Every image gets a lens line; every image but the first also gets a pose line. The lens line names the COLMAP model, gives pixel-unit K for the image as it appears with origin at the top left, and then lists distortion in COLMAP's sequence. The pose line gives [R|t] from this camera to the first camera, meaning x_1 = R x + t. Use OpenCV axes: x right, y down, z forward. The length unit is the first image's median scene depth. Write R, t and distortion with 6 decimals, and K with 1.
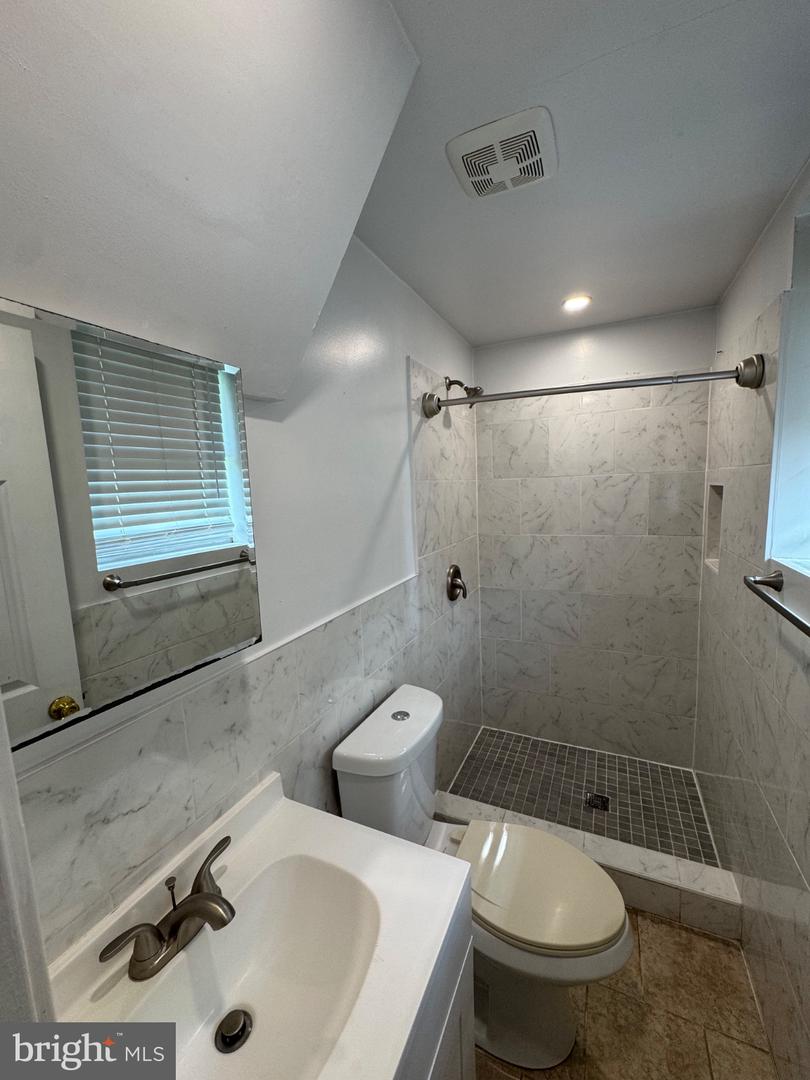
lens RADIAL K [[429.9, 0, 407.5], [0, 429.9, 540.5], [0, 0, 1]] dist [-0.004321, 0.000436]
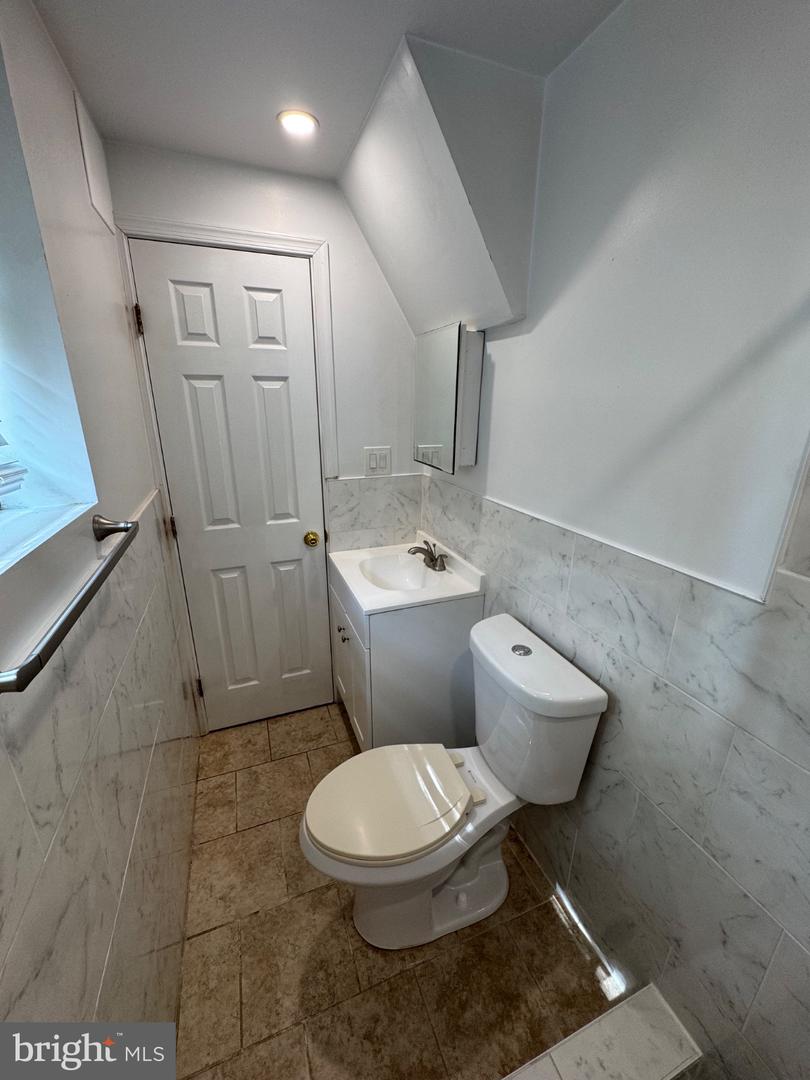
lens RADIAL K [[429.9, 0, 406.3], [0, 429.9, 541.3], [0, 0, 1]] dist [-0.004321, 0.000436]
pose [[-0.691947, 0.246395, -0.678601, 0.777708], [-0.080894, 0.907577, 0.412020, -0.177608], [0.717402, 0.339991, -0.608063, 1.395515]]
